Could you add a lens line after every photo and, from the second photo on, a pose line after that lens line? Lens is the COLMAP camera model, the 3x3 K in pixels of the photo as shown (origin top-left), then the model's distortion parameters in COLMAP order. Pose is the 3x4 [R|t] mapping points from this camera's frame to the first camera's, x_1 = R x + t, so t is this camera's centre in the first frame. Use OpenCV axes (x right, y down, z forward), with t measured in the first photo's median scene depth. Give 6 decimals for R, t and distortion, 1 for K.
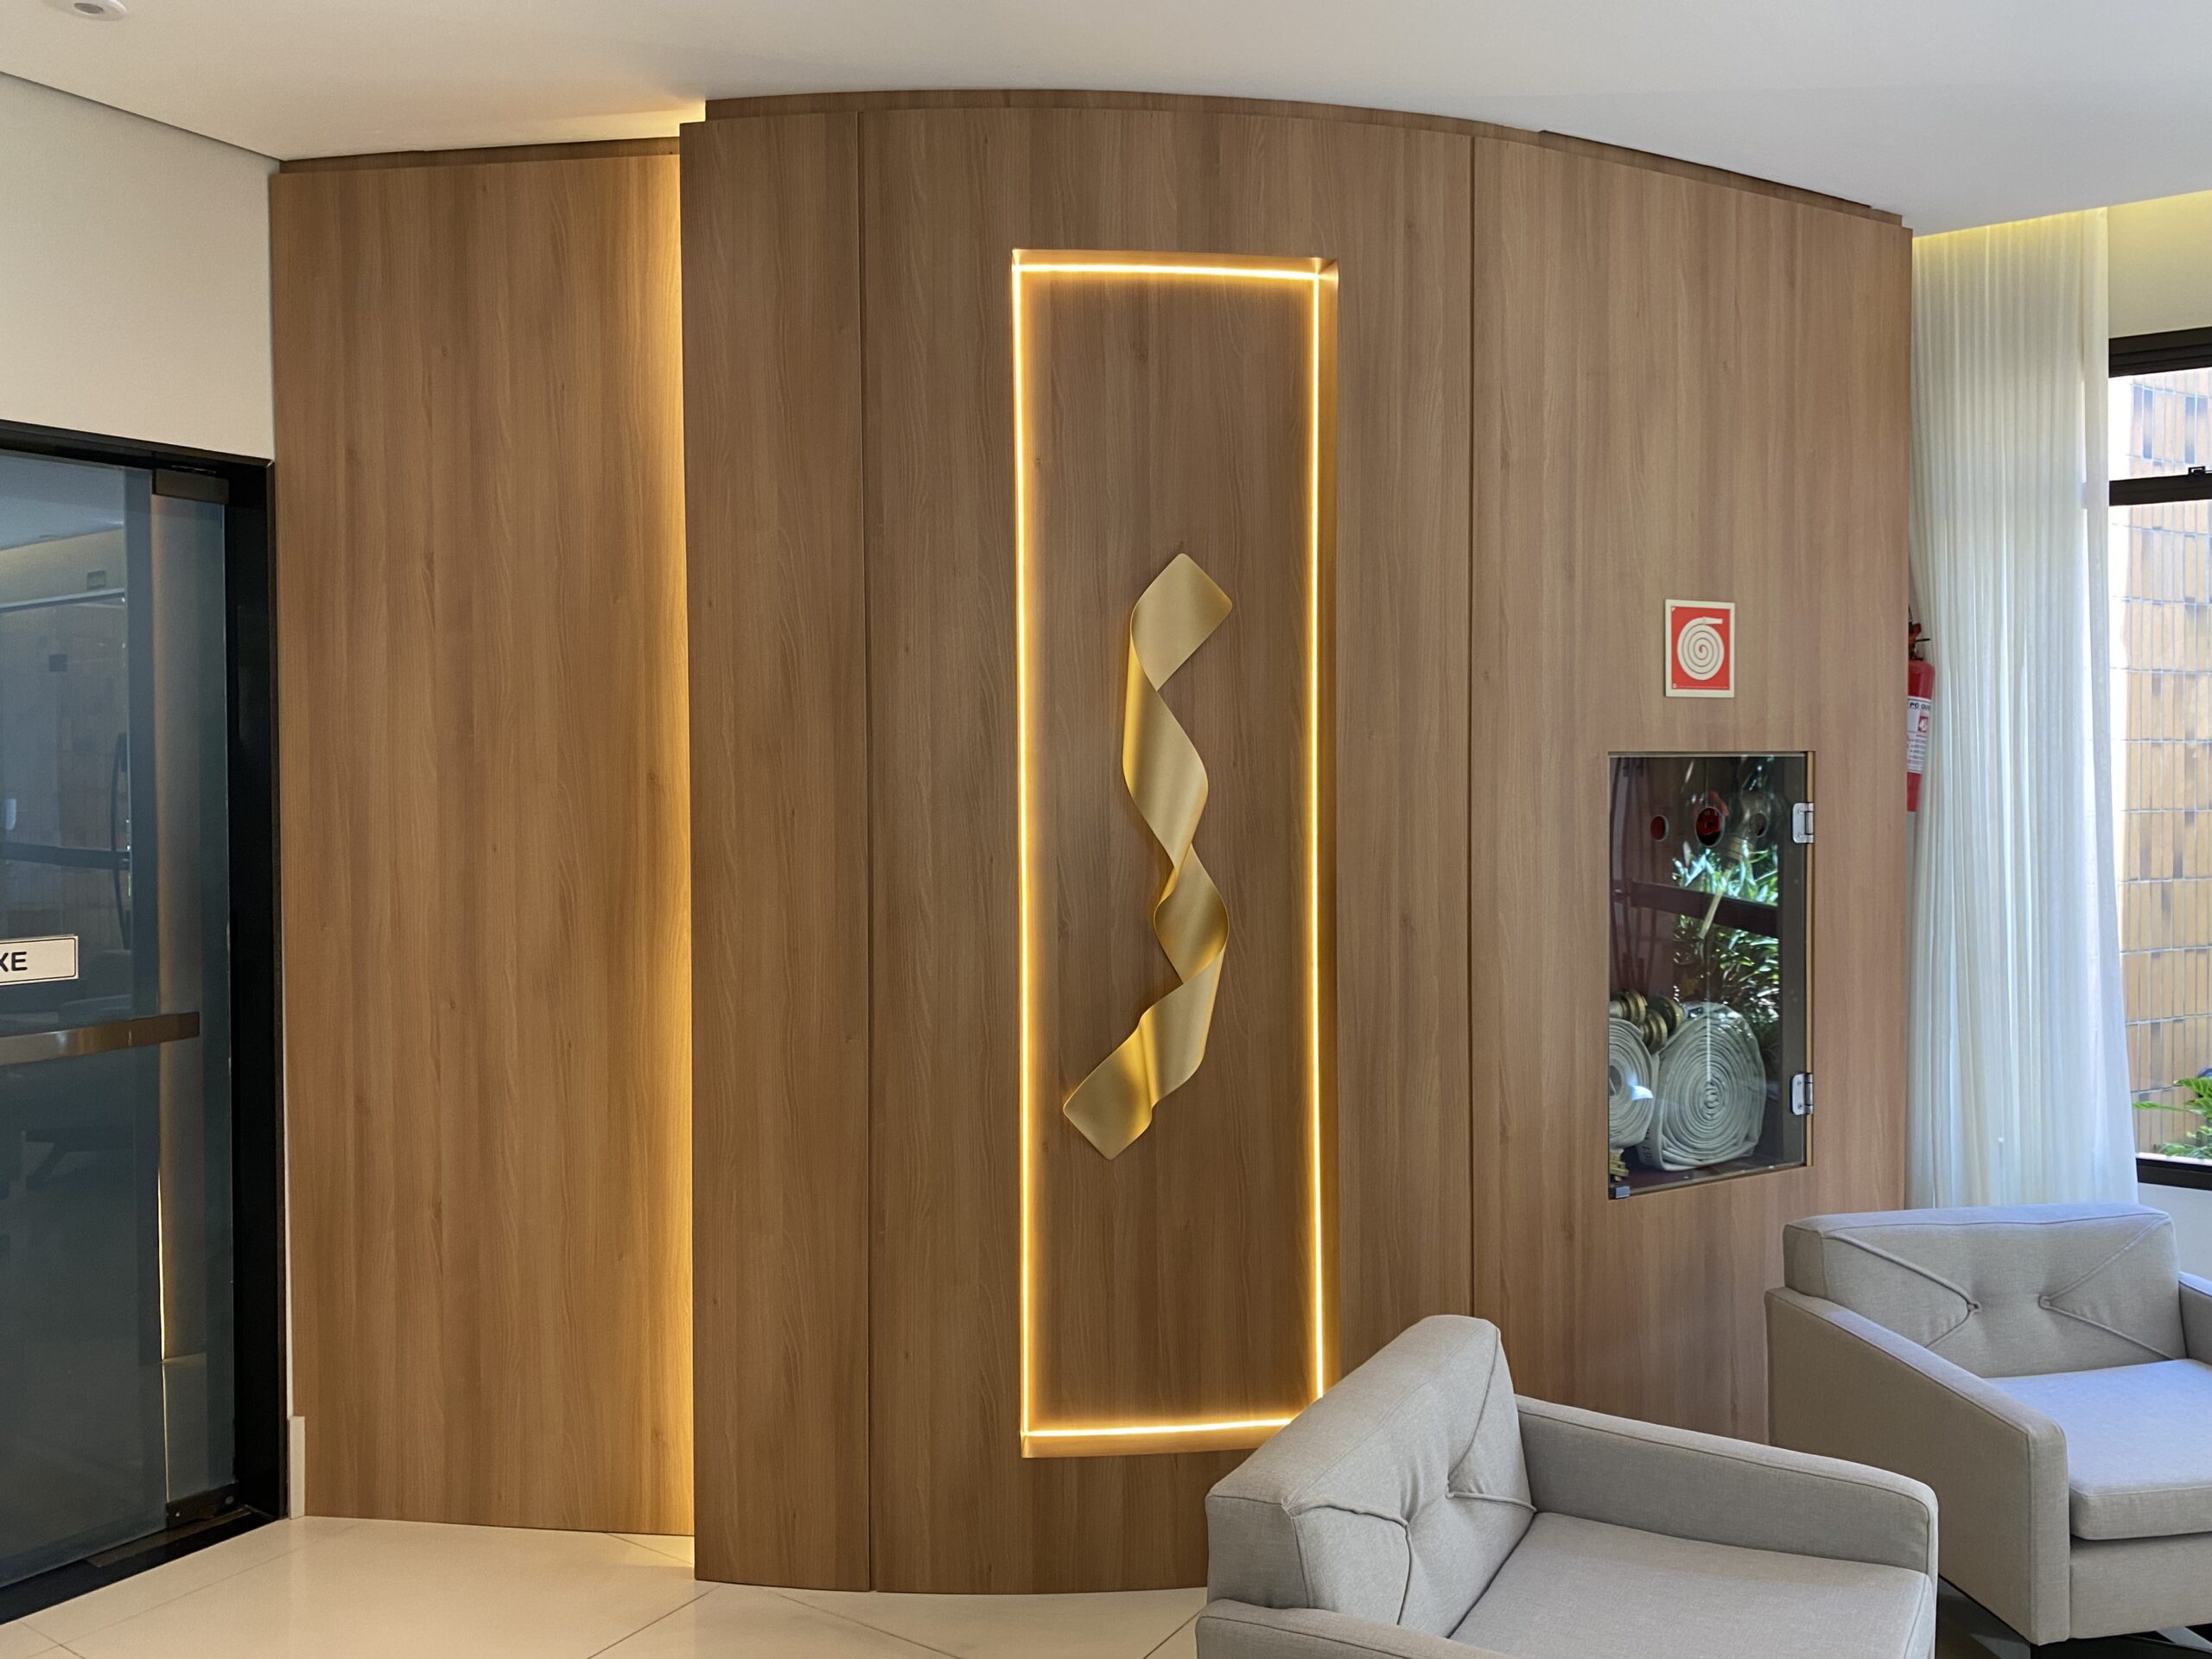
lens RADIAL K [[1777.0, 0, 1218.9], [0, 1777.0, 781.5], [0, 0, 1]] dist [0.004989, -0.078264]
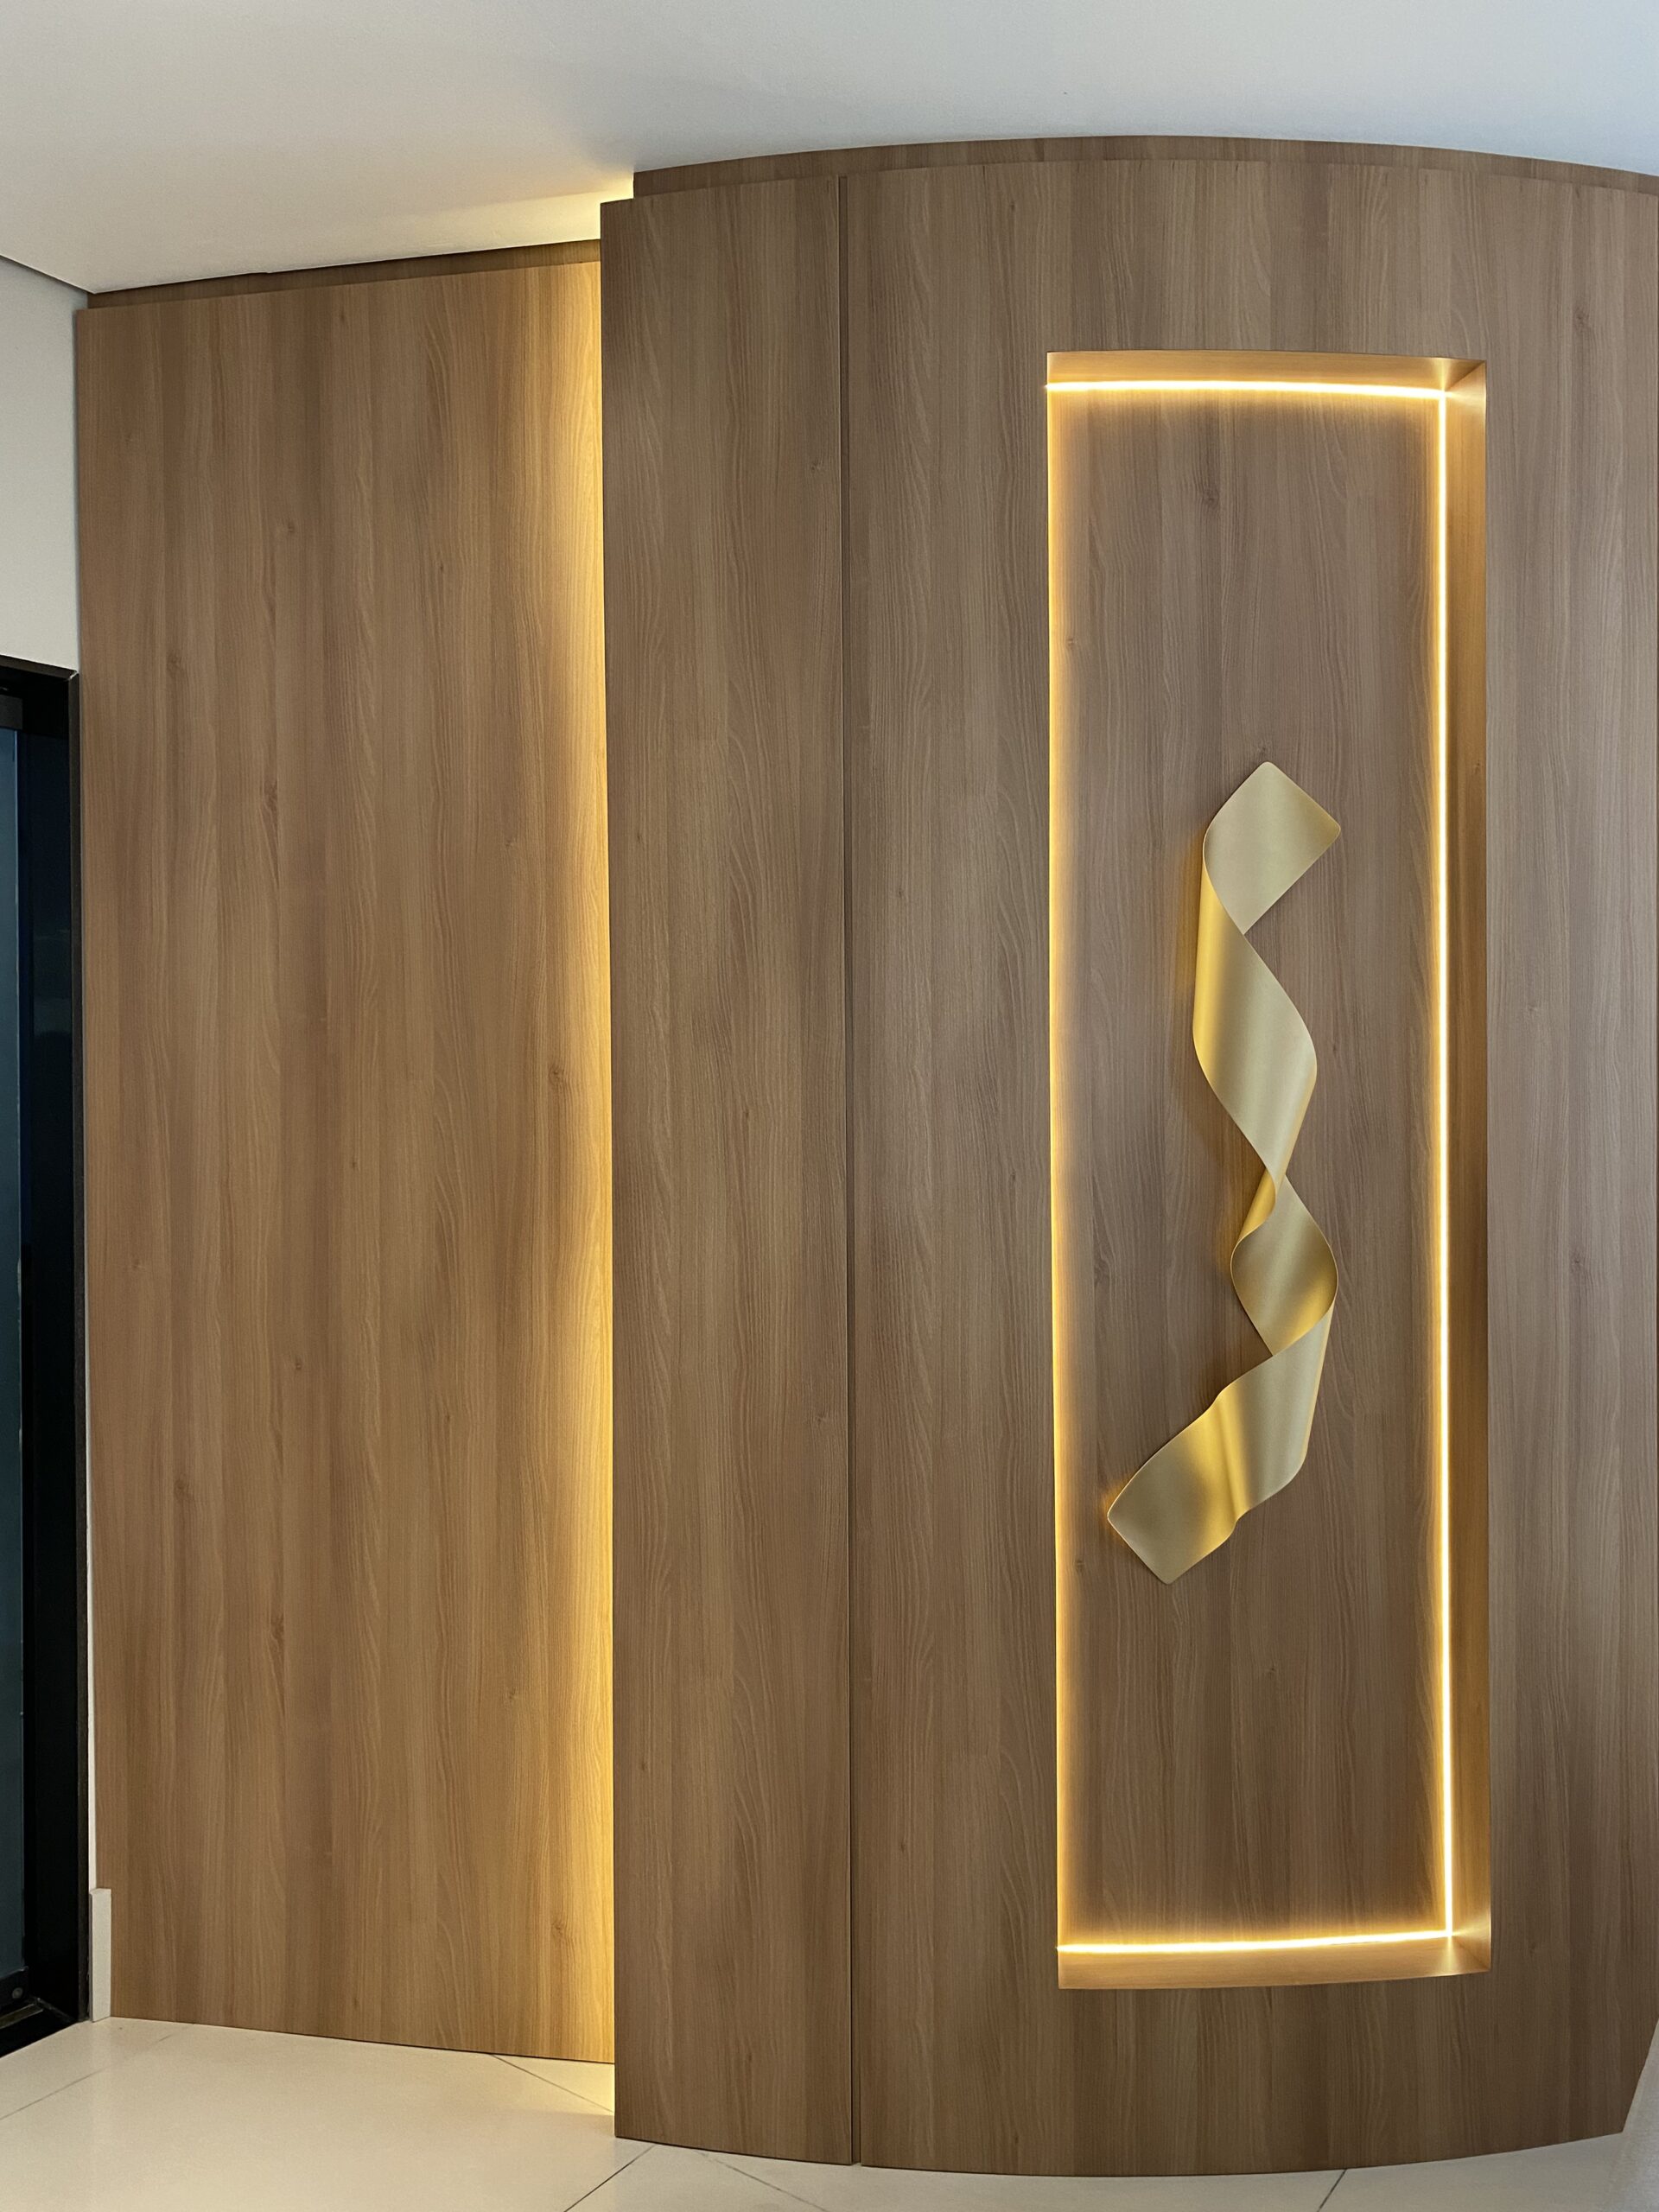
lens RADIAL K [[1777.0, 0, 932.6], [0, 1777.0, 1114.5], [0, 0, 1]] dist [0.004989, -0.078264]
pose [[0.998378, -0.000244, -0.056927, -0.116879], [-0.000244, 0.999963, -0.008572, 0.023899], [0.056927, 0.008572, 0.998342, 0.252071]]
